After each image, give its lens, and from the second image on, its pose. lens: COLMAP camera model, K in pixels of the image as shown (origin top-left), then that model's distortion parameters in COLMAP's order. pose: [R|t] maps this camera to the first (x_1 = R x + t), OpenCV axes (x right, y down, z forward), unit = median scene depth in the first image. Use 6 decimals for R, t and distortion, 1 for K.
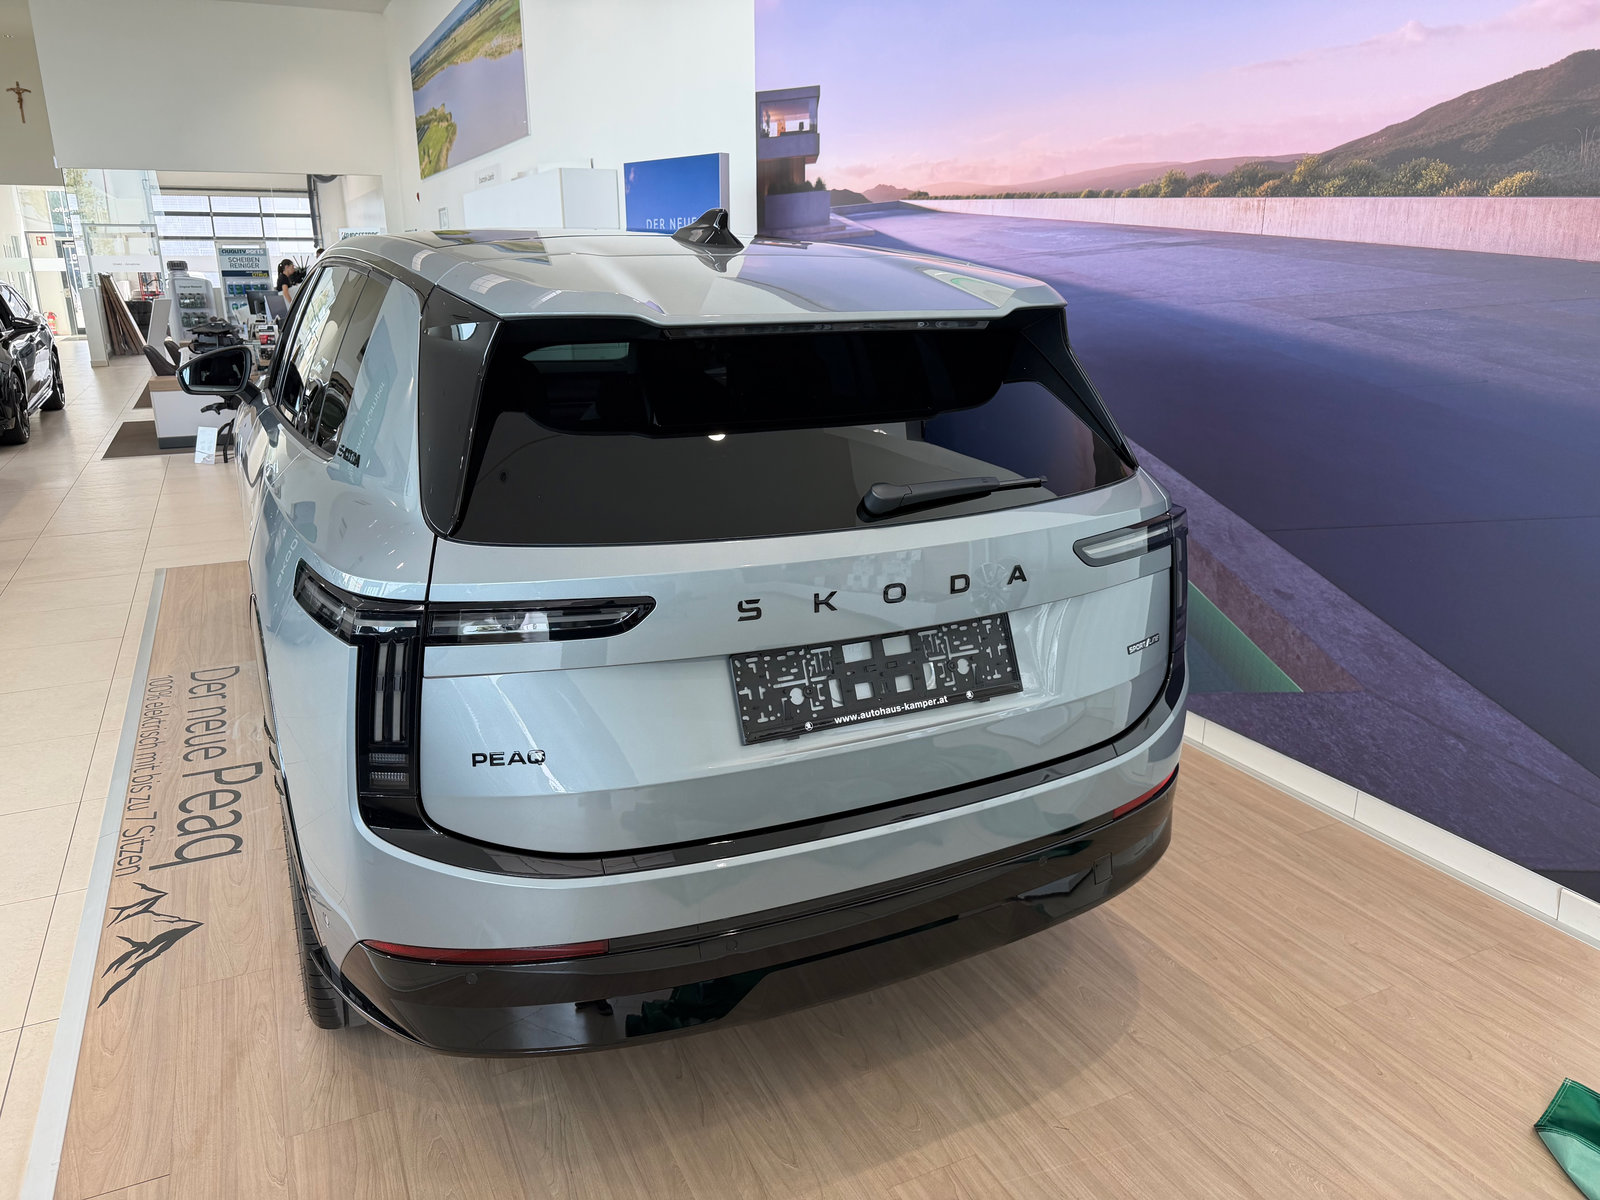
lens RADIAL K [[1143.7, 0, 800.0], [0, 1143.7, 600.0], [0, 0, 1]] dist [0.009217, -0.026918]
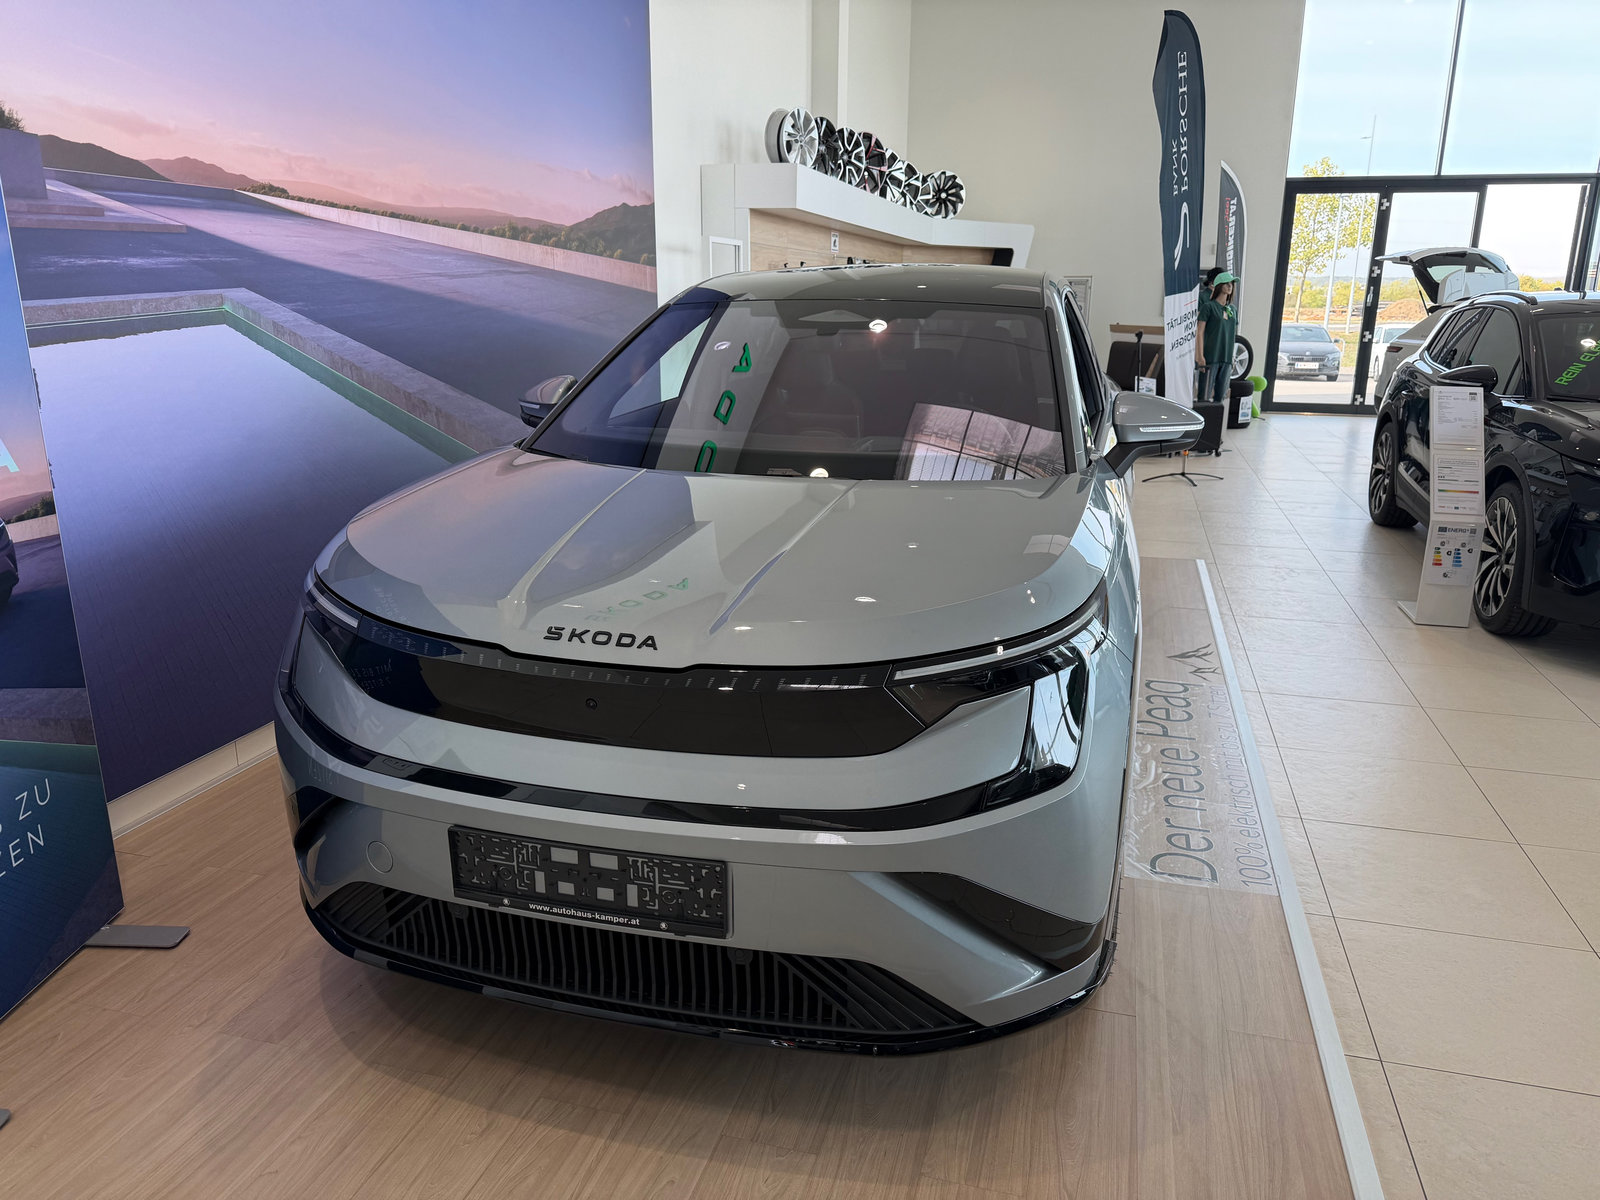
lens RADIAL K [[1143.7, 0, 800.0], [0, 1143.7, 600.0], [0, 0, 1]] dist [0.009217, -0.026918]
pose [[-0.750874, -0.175230, 0.636775, -0.871421], [0.177953, 0.874822, 0.450576, -0.504497], [-0.636019, 0.451642, -0.625699, 1.751797]]
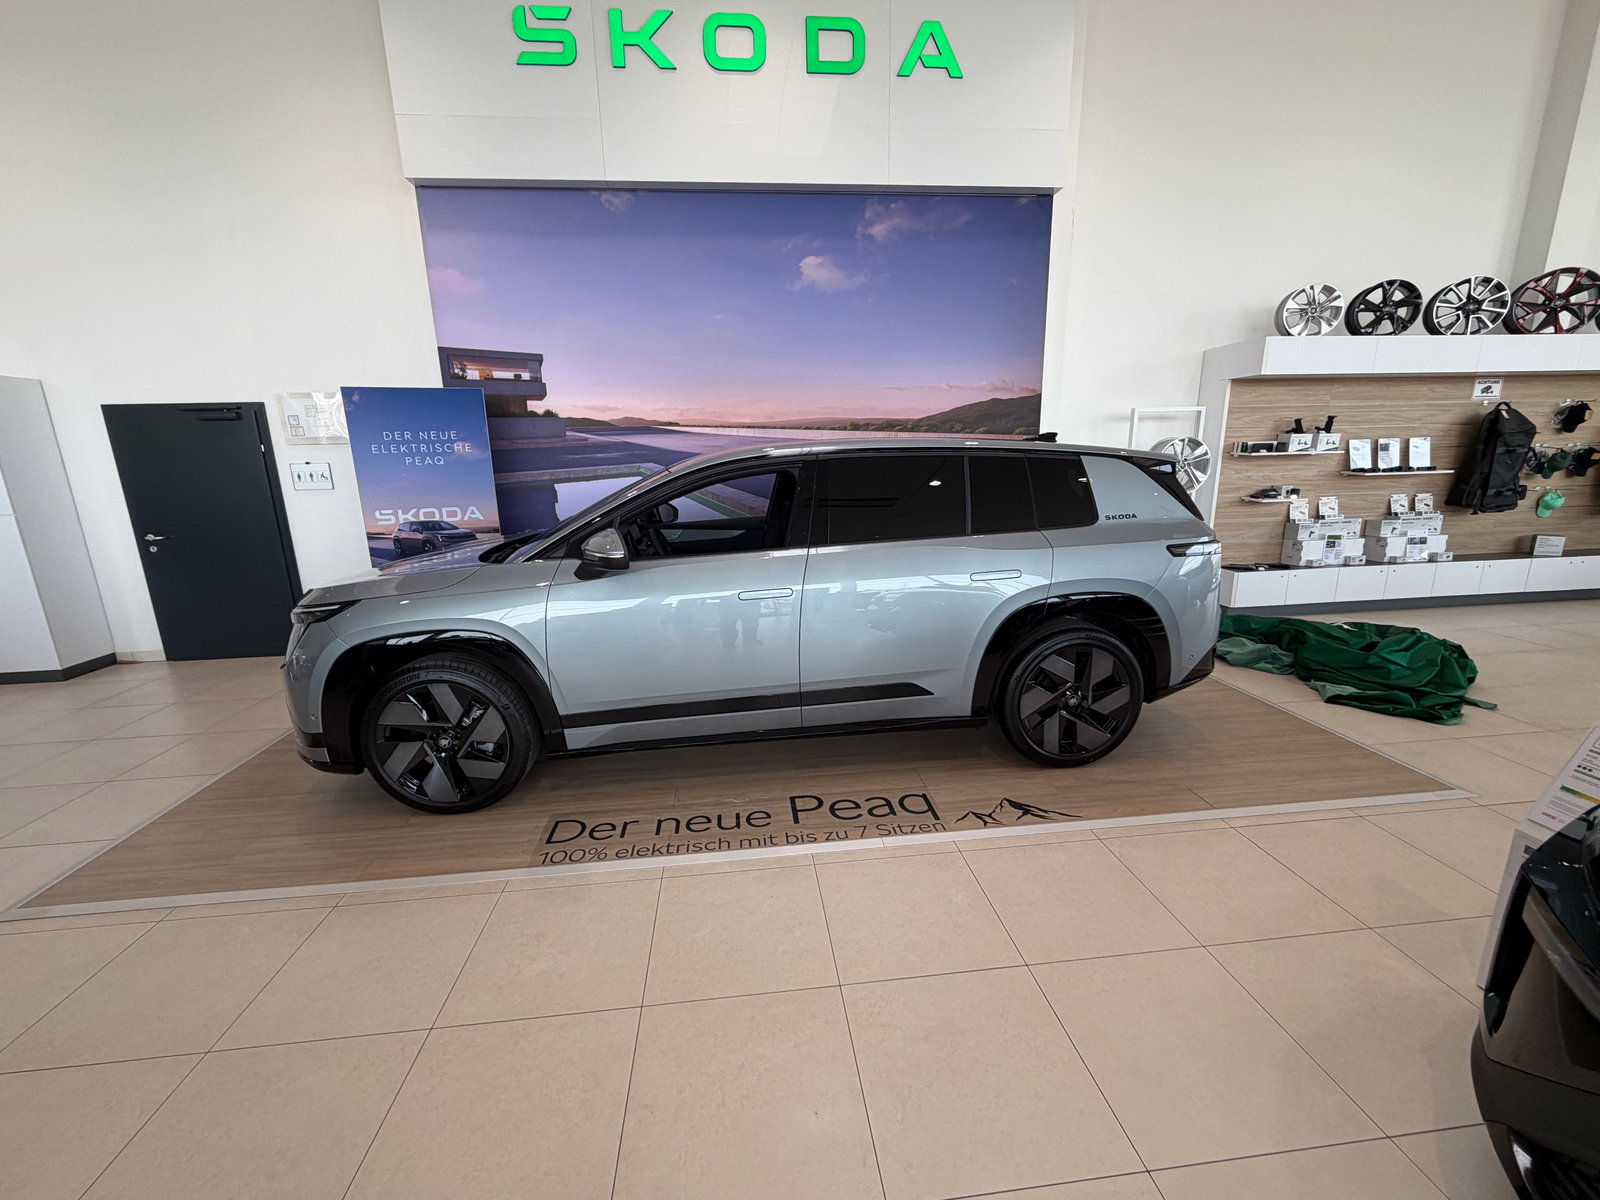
lens RADIAL K [[620.2, 0, 800.0], [0, 620.2, 600.0], [0, 0, 1]] dist [-0.001424, 0.000015]
pose [[0.337547, -0.222220, 0.914702, -1.073727], [0.287072, 0.949745, 0.124797, -0.179740], [-0.896466, 0.220460, 0.384377, 0.600406]]
